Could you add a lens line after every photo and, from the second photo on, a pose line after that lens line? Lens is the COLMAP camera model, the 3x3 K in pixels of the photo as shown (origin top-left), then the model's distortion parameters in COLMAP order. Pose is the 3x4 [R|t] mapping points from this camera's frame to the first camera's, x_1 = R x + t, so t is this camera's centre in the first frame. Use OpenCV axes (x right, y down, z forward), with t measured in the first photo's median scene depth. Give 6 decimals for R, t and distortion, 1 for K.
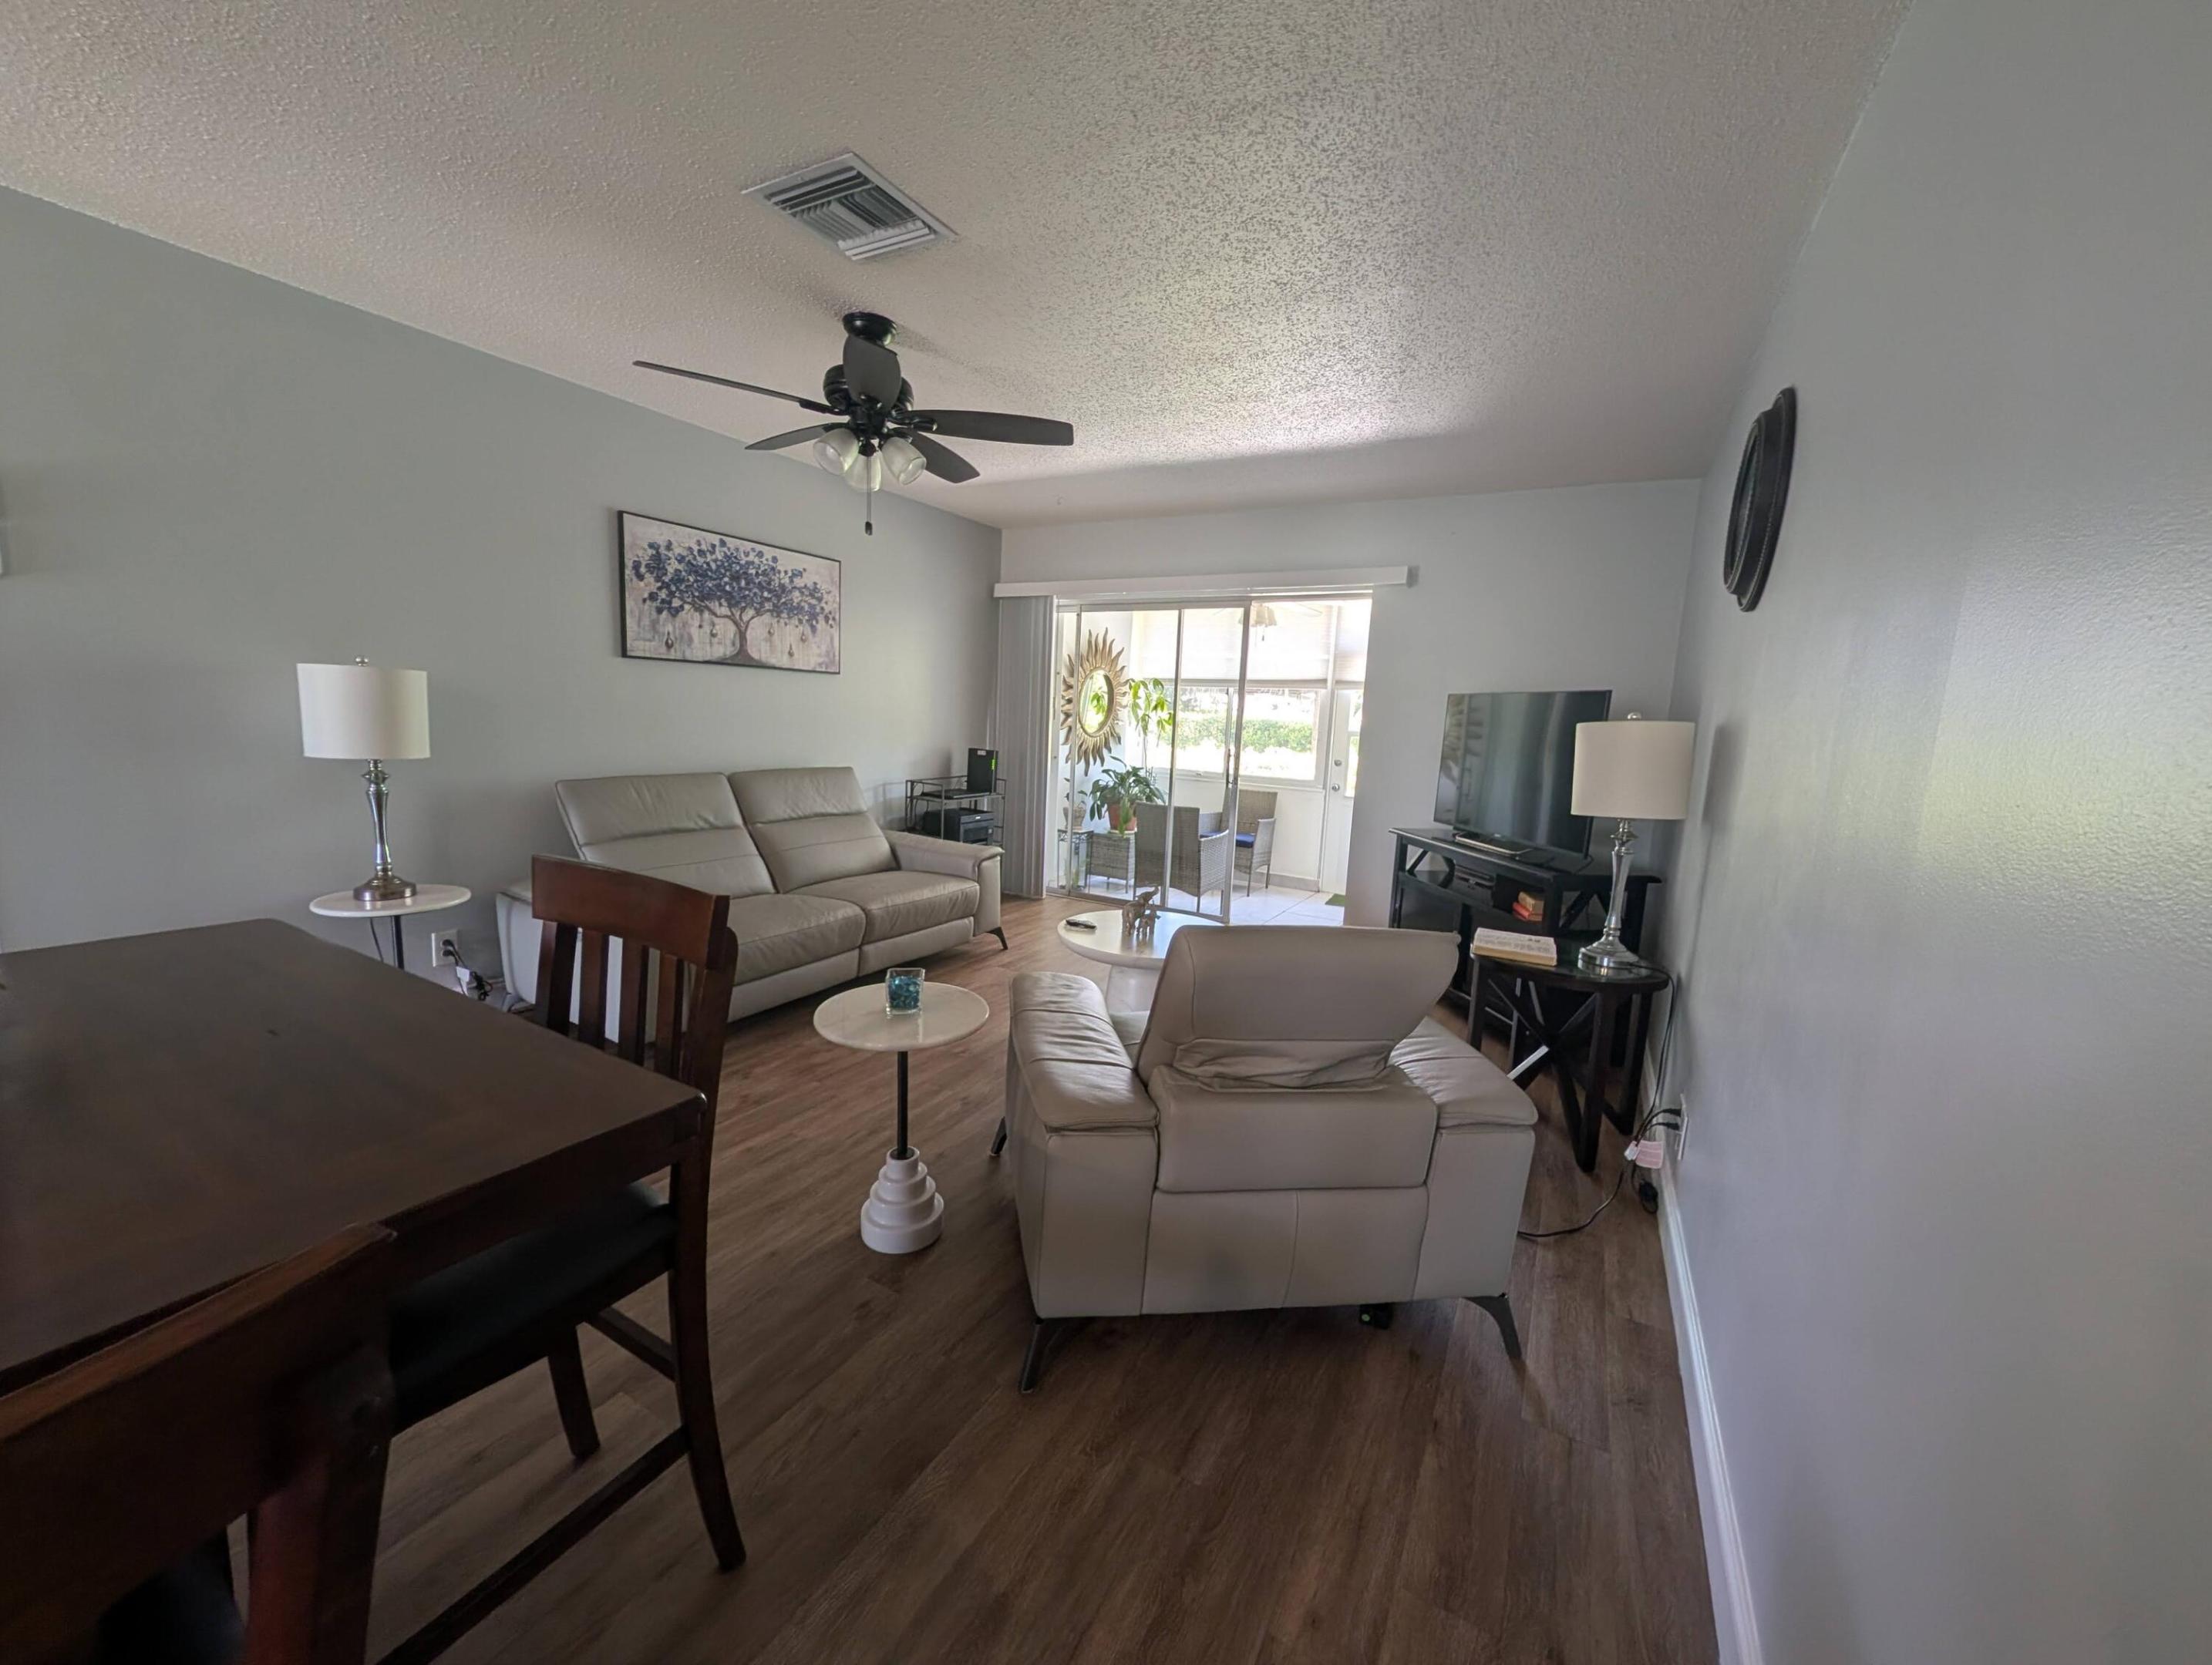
lens RADIAL K [[857.2, 0, 1108.4], [0, 857.2, 835.8], [0, 0, 1]] dist [0.002006, 0.000257]
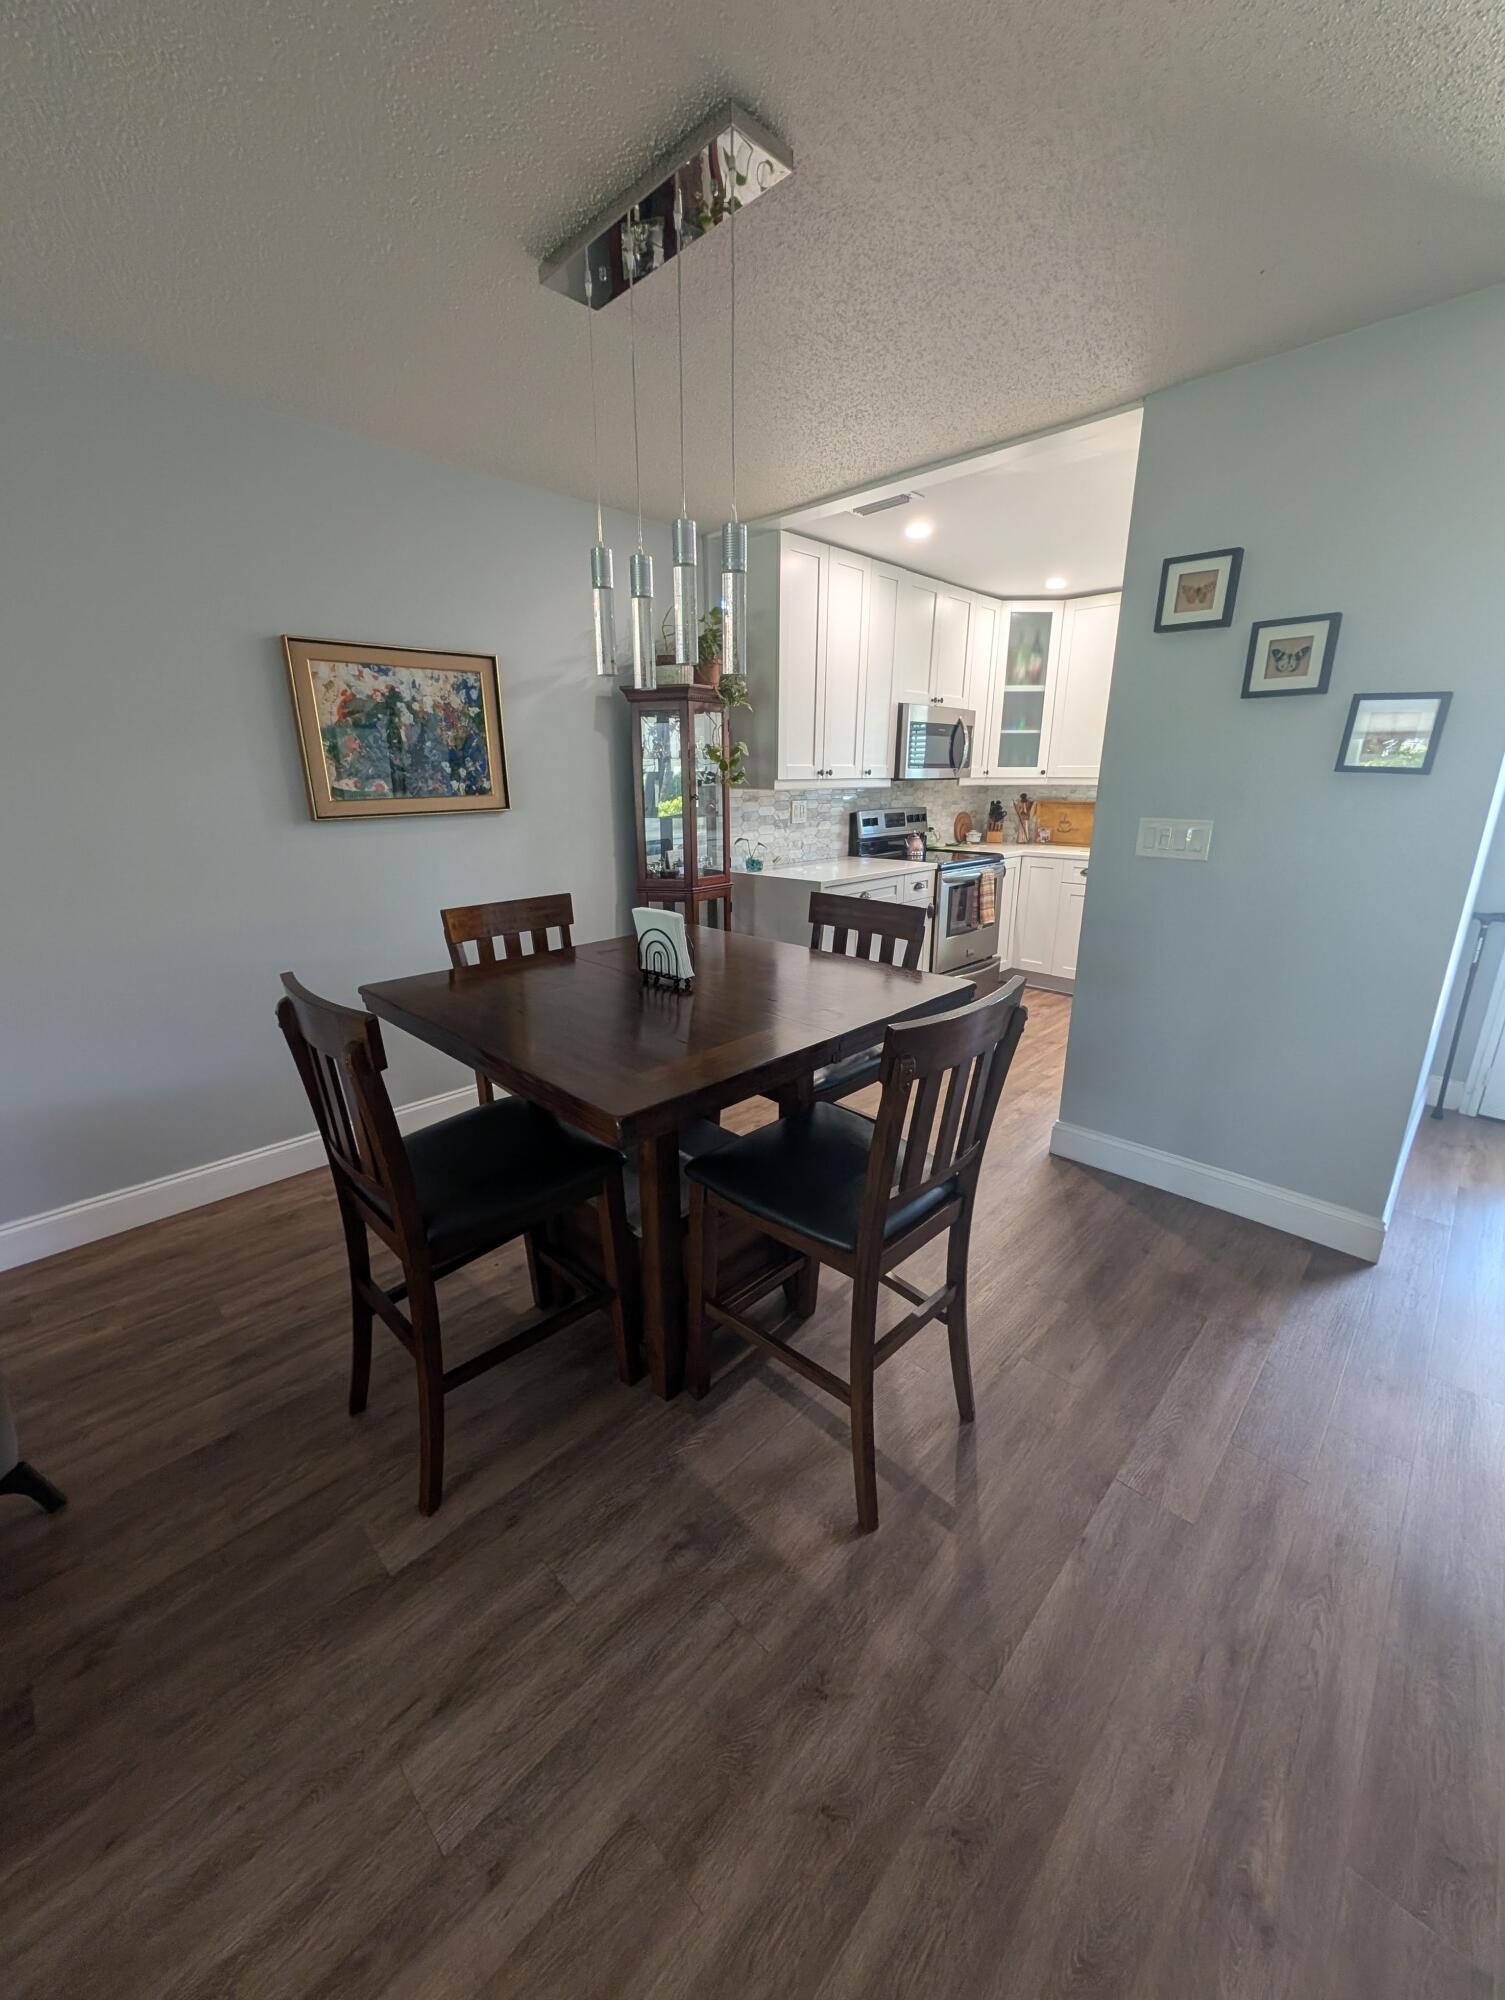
lens RADIAL K [[767.0, 0, 749.3], [0, 767.0, 998.1], [0, 0, 1]] dist [0.000719, 0.000089]
pose [[-0.965662, -0.117414, 0.231754, -0.446554], [-0.008496, 0.905843, 0.423529, -0.135599], [-0.259661, 0.407017, -0.875736, 0.570678]]
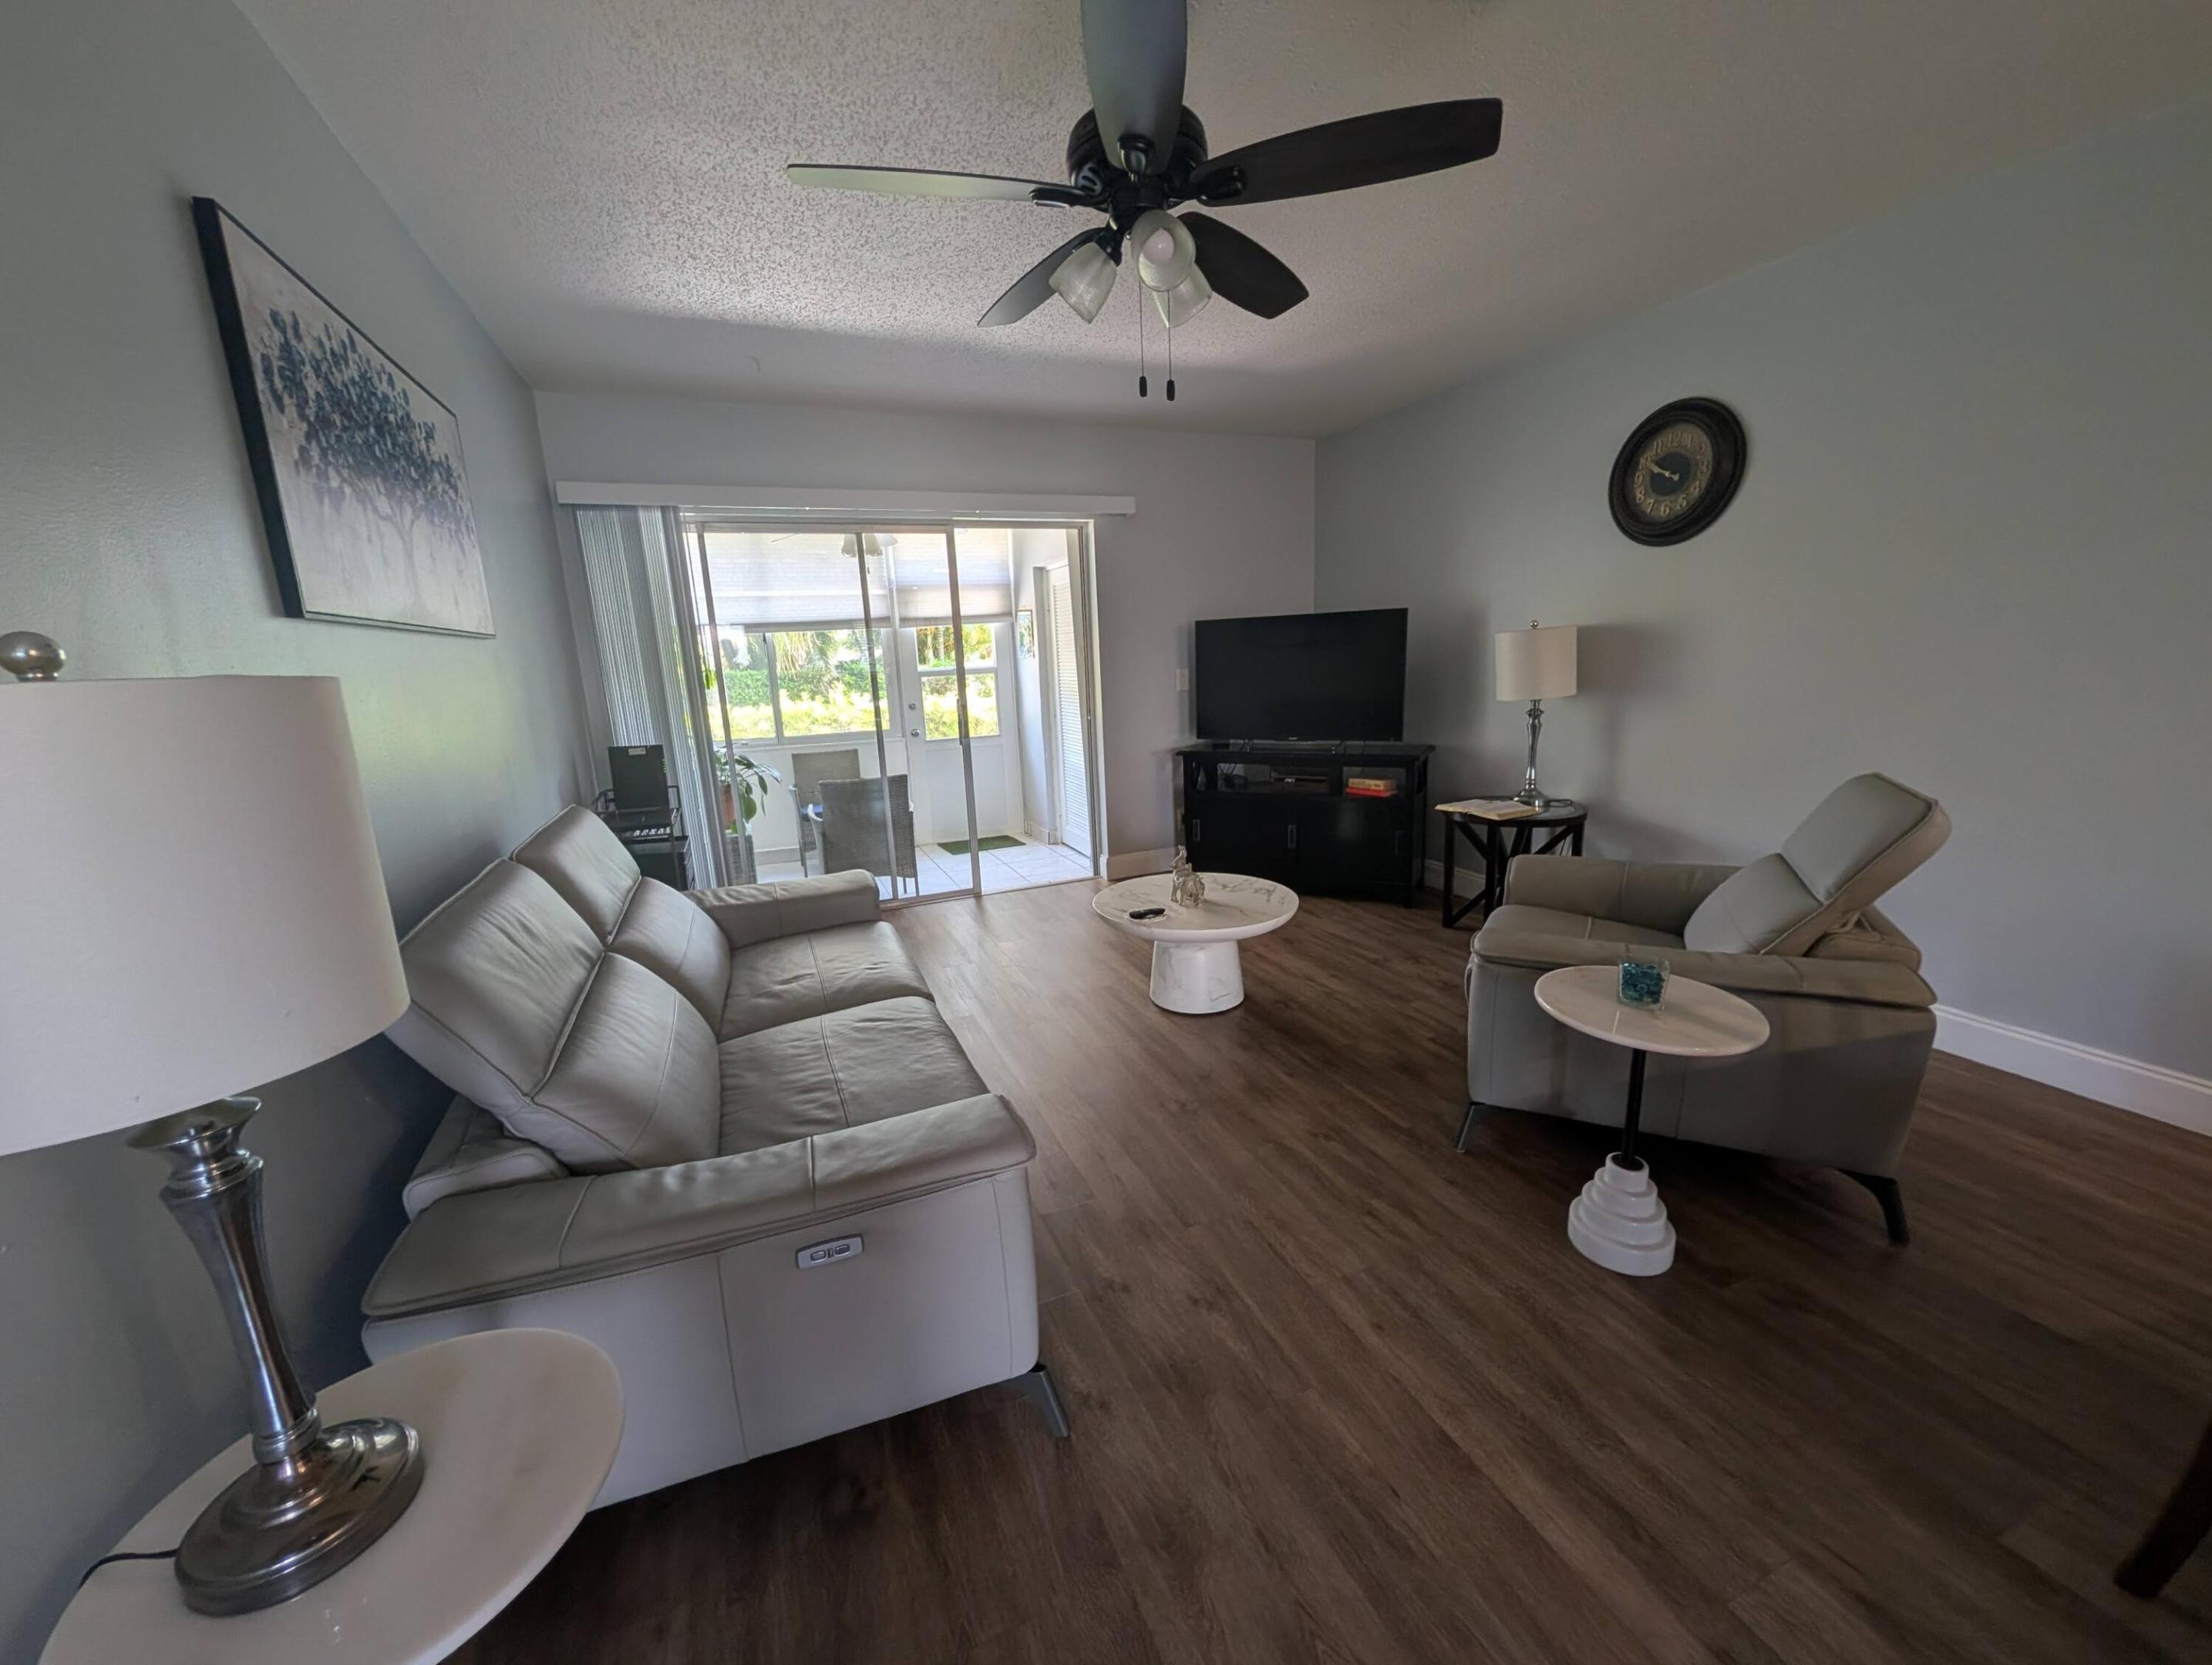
lens RADIAL K [[857.2, 0, 1108.4], [0, 857.2, 835.8], [0, 0, 1]] dist [0.002006, 0.000257]
pose [[0.608996, -0.237930, 0.756646, -0.612906], [0.184336, 0.970284, 0.156744, -0.099641], [-0.771456, 0.044021, 0.634759, 0.449696]]
